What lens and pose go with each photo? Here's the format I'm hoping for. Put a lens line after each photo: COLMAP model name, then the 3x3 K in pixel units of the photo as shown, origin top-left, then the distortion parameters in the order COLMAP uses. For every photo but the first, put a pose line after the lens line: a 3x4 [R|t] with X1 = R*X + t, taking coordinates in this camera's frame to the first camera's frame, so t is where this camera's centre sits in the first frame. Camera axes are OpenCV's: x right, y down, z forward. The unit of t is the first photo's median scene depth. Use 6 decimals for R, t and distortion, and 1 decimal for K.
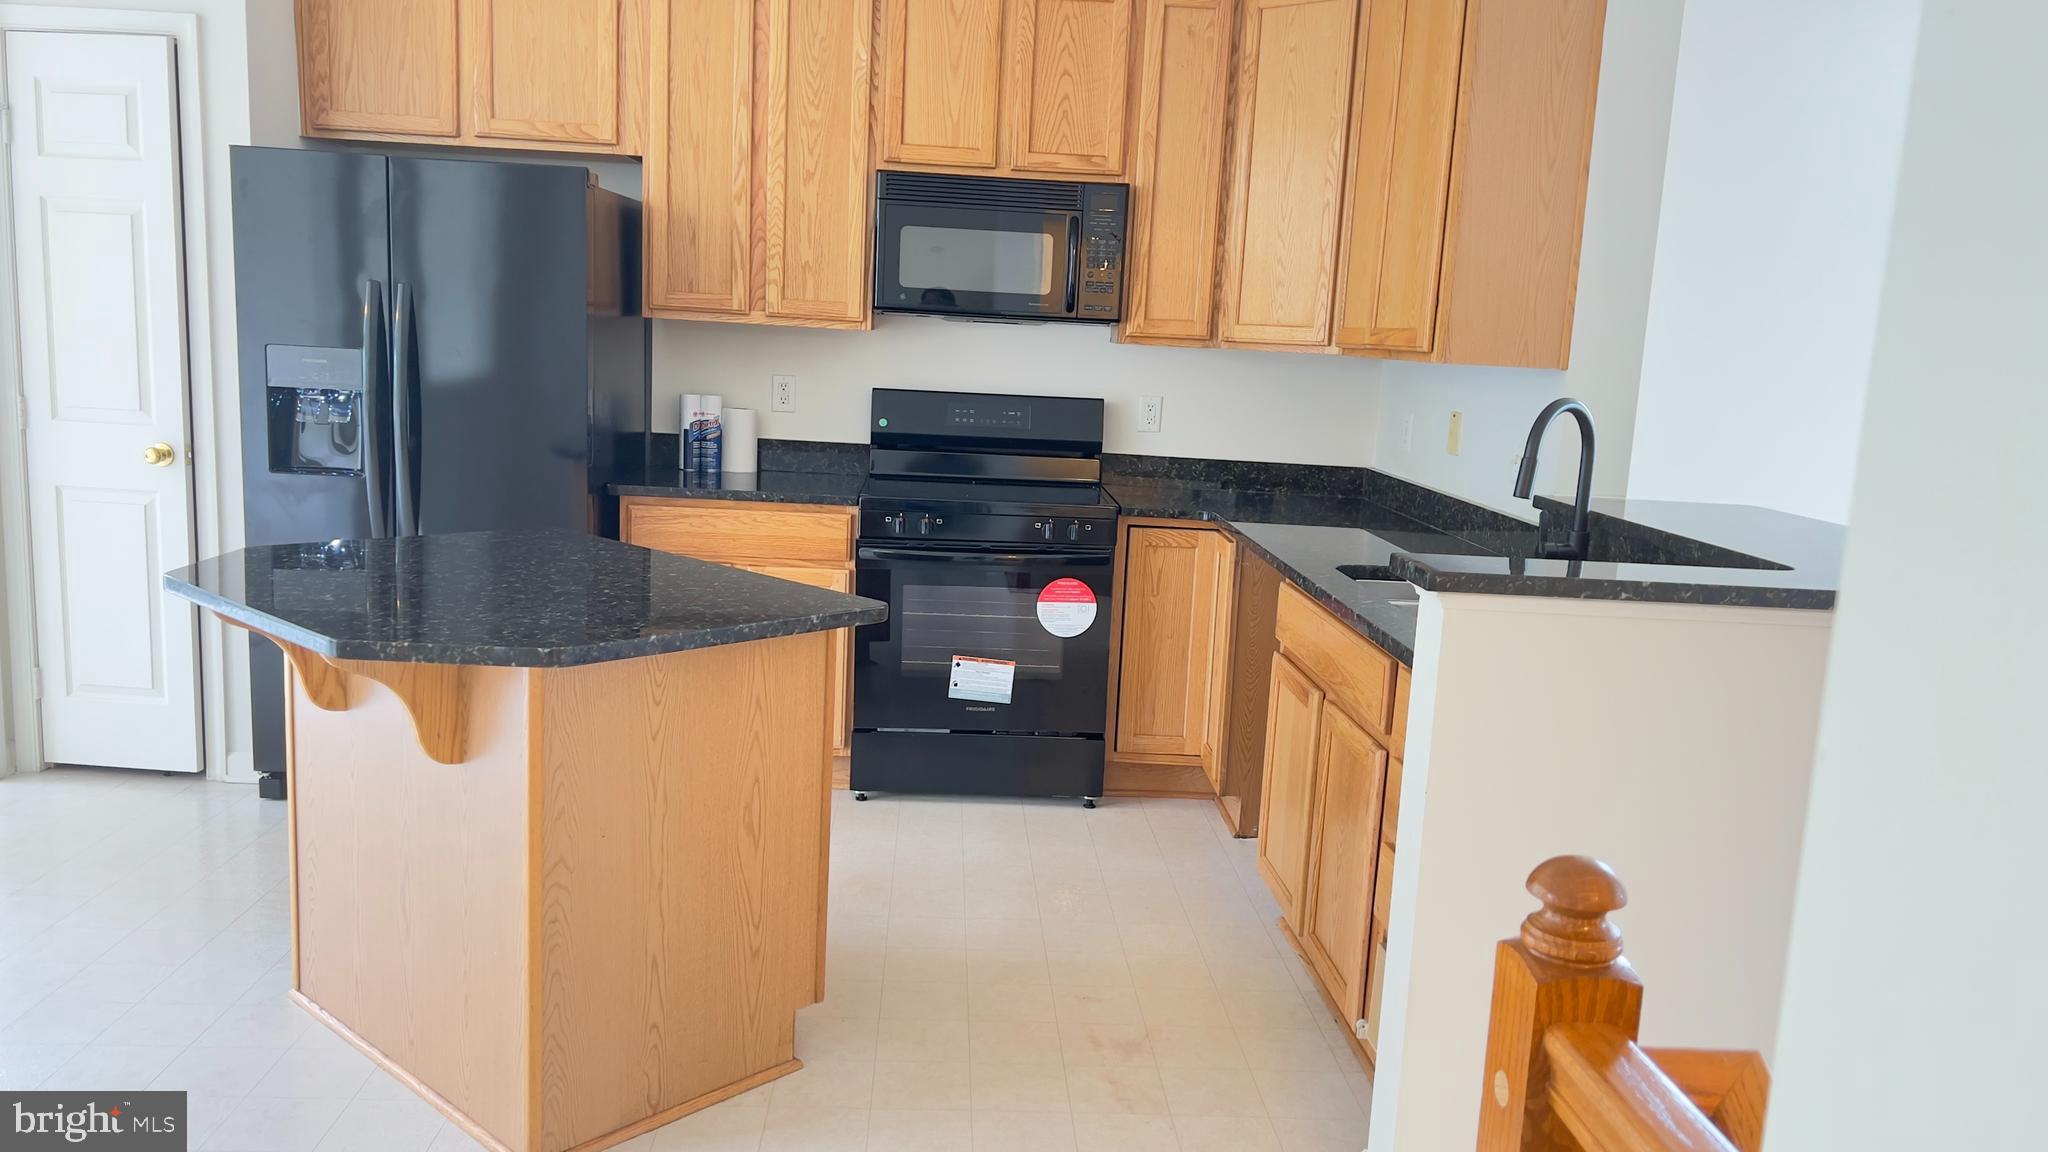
lens RADIAL K [[1563.5, 0, 1051.9], [0, 1563.5, 598.3], [0, 0, 1]] dist [0.159242, -0.301771]
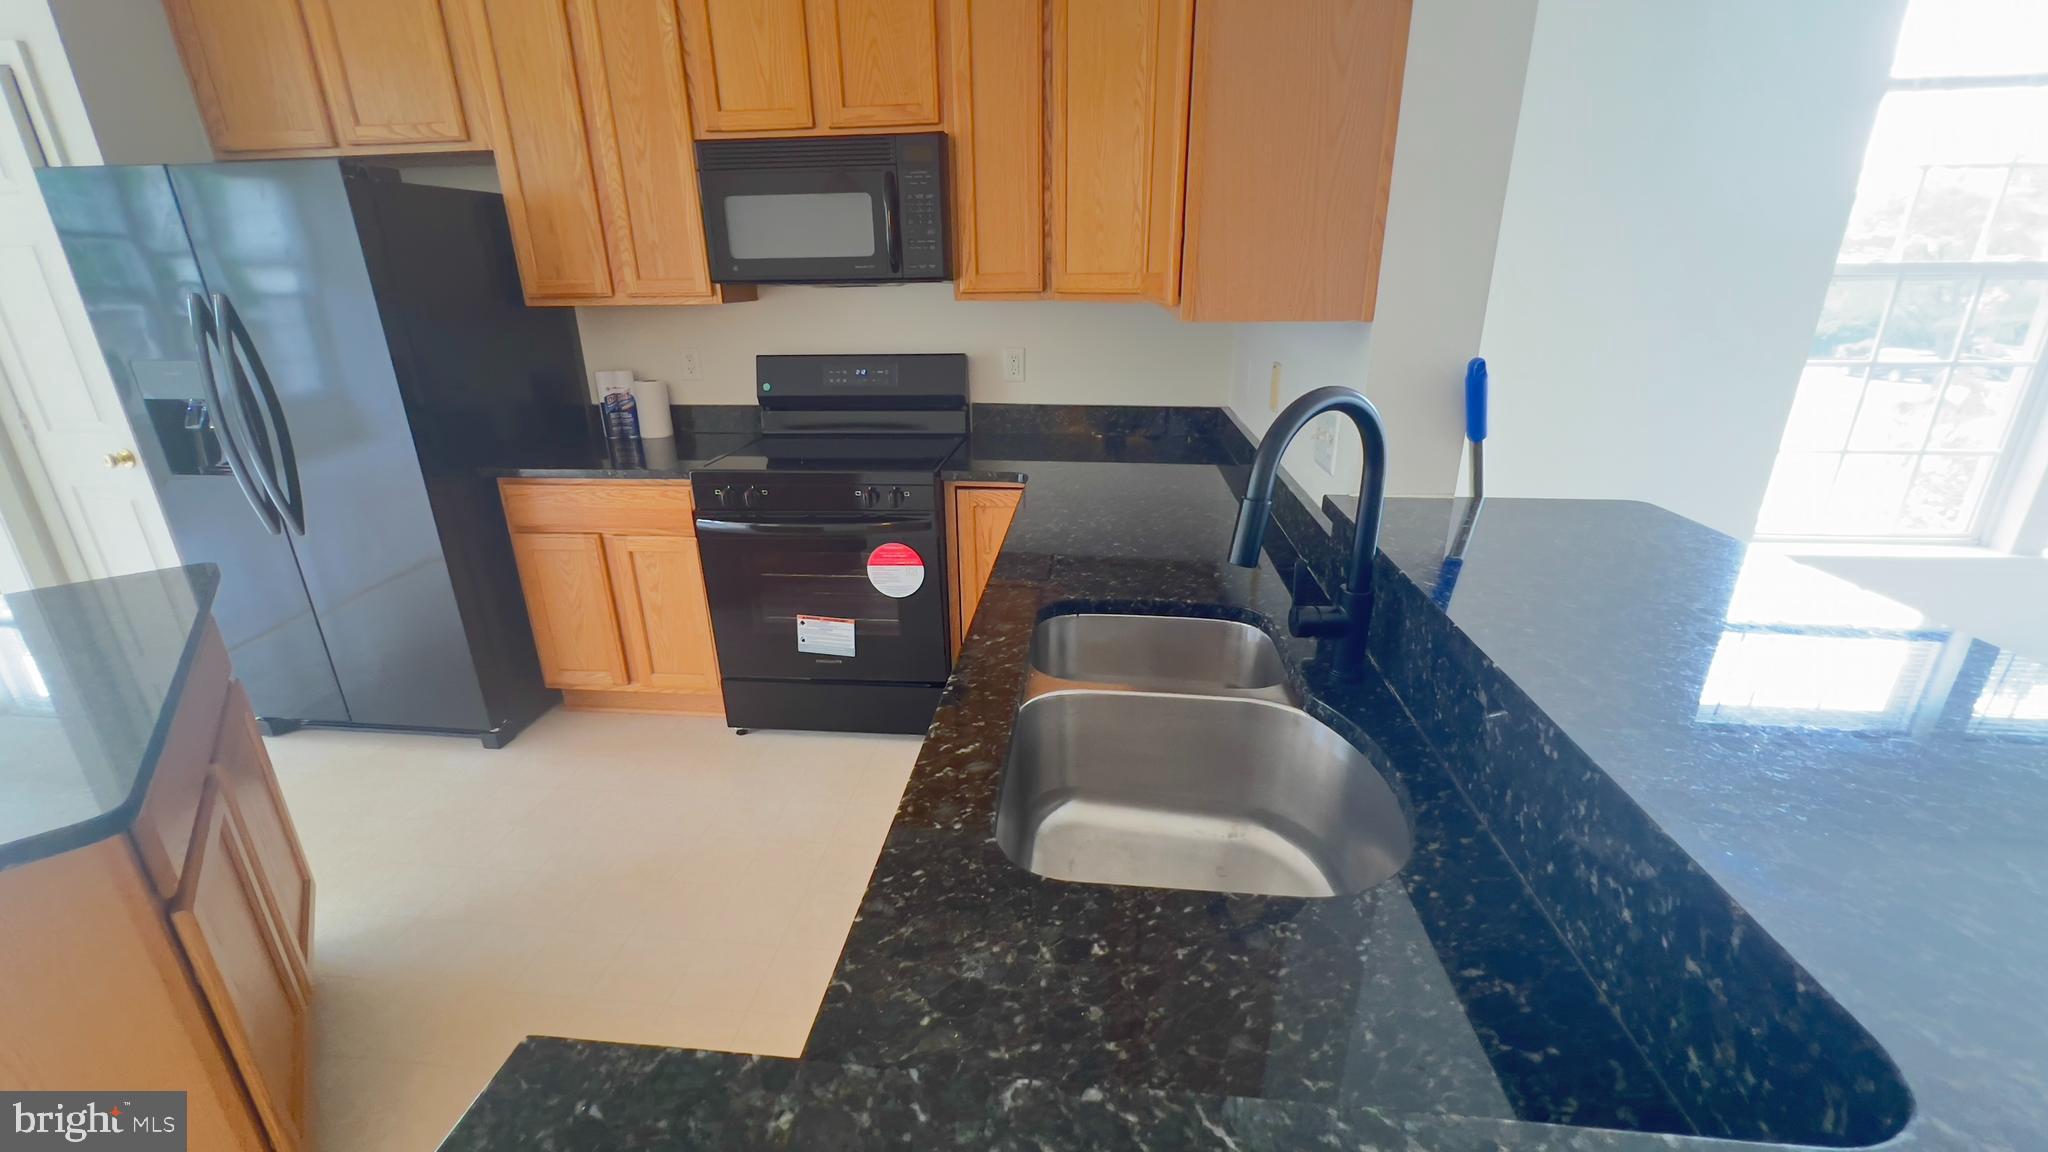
lens RADIAL K [[832.0, 0, 1024.0], [0, 832.0, 576.0], [0, 0, 1]] dist [0.000382, 0.000074]
pose [[0.984911, -0.006166, -0.172952, 0.183926], [0.036178, 0.984621, 0.170917, -0.079372], [0.169239, -0.174595, 0.969987, 0.465723]]
